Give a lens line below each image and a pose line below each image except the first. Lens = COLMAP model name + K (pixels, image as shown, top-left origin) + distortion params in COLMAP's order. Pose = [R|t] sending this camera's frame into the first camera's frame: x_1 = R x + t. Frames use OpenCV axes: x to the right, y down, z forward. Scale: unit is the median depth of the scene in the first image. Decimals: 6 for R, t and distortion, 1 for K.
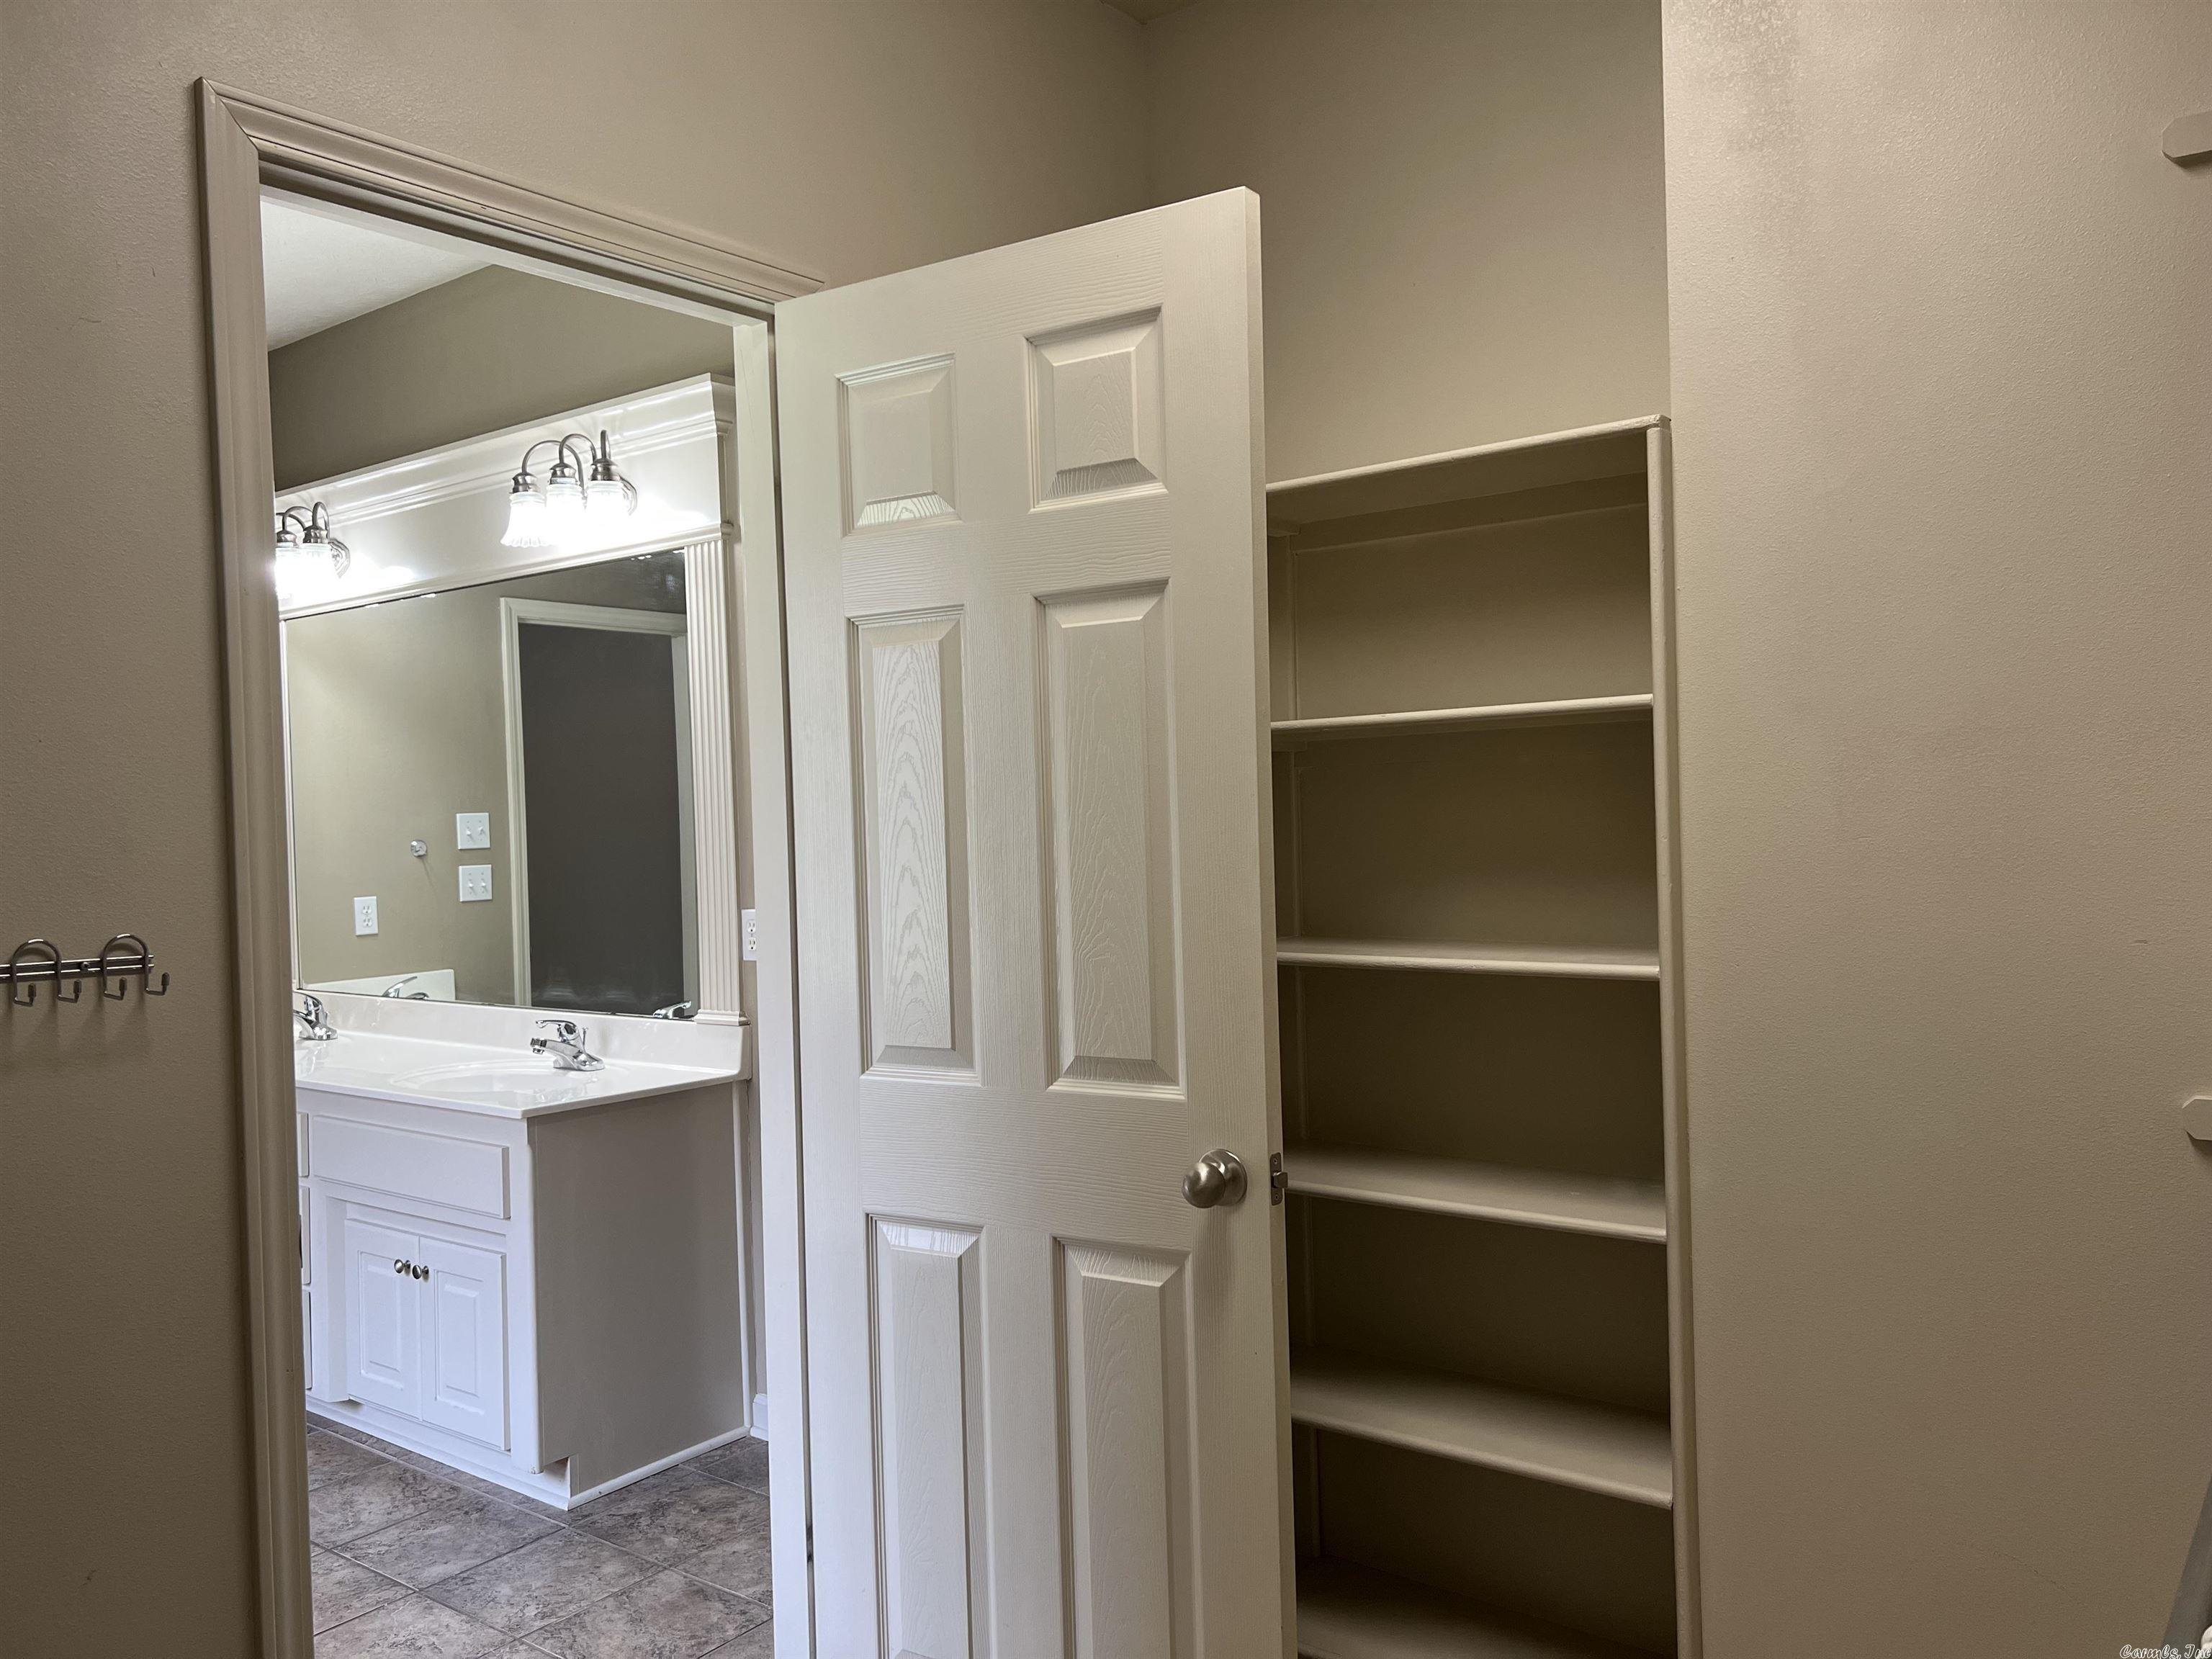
lens RADIAL K [[1663.0, 0, 1098.8], [0, 1663.0, 837.2], [0, 0, 1]] dist [0.067661, -0.071312]
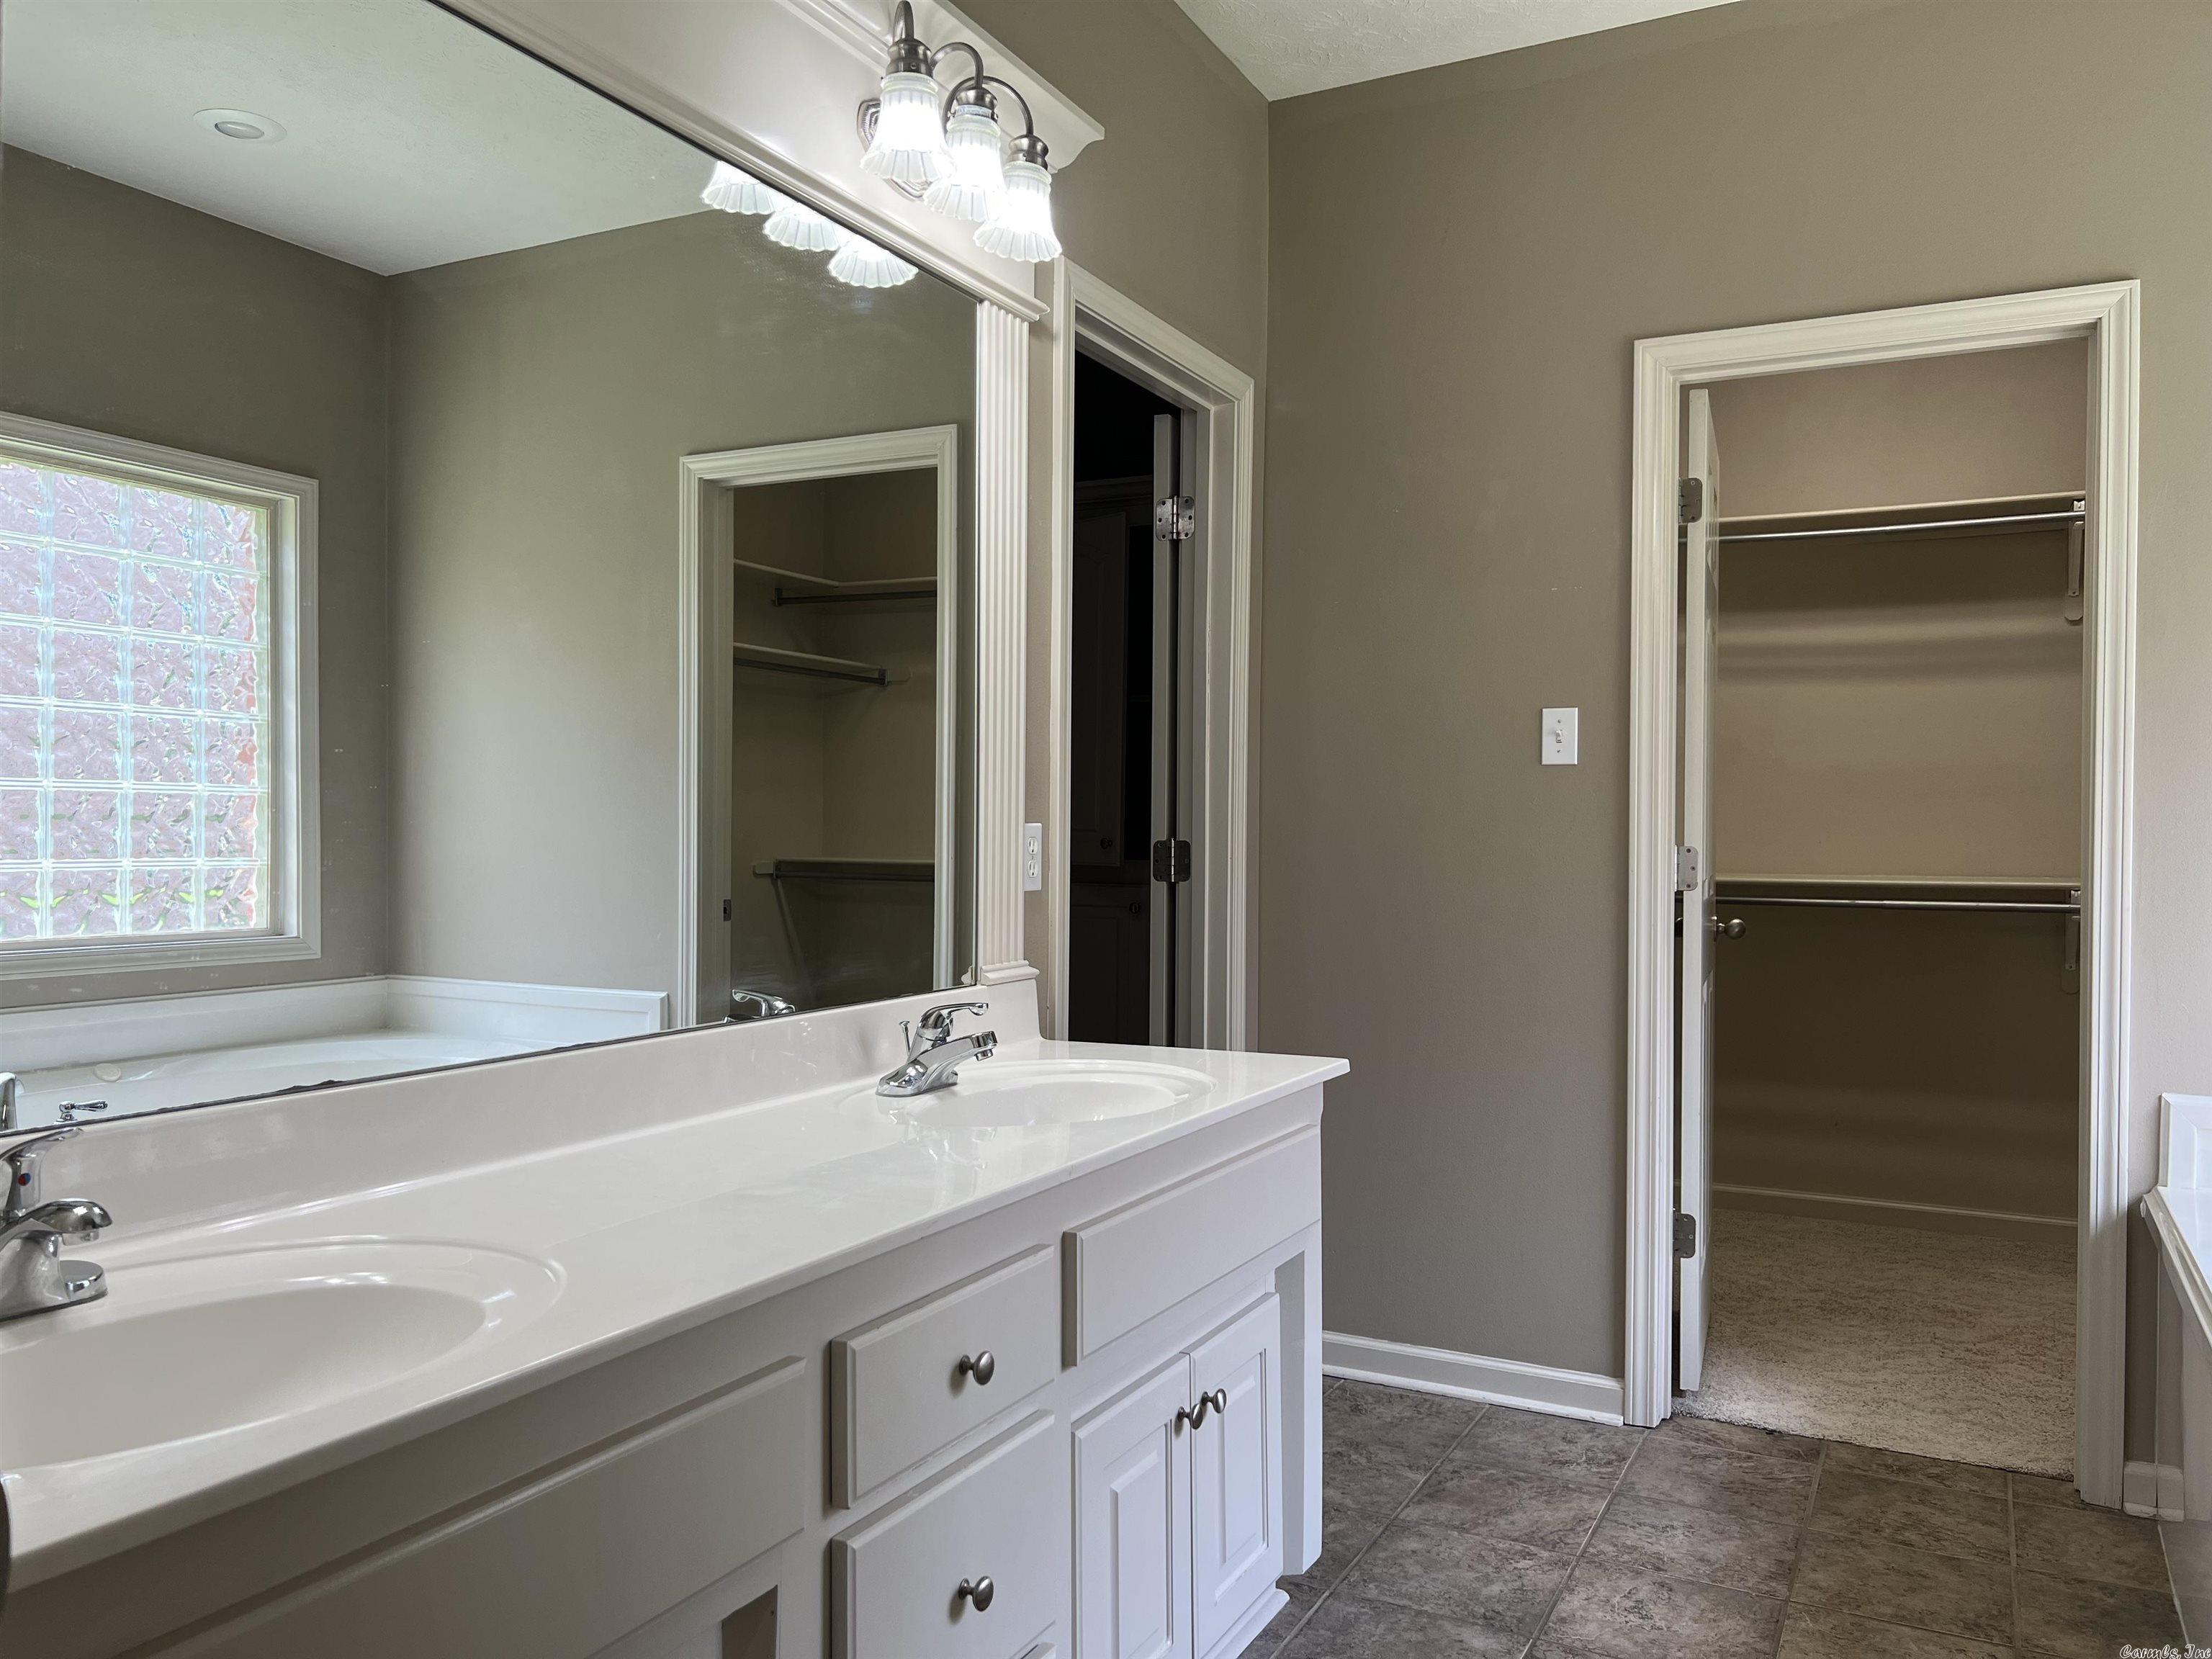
lens RADIAL K [[1663.0, 0, 1098.8], [0, 1663.0, 837.2], [0, 0, 1]] dist [0.067661, -0.071312]
pose [[-0.180859, 0.030505, 0.983036, -1.024019], [0.014030, 0.999497, -0.028434, 0.075641], [-0.983409, 0.008649, -0.181196, 1.183234]]
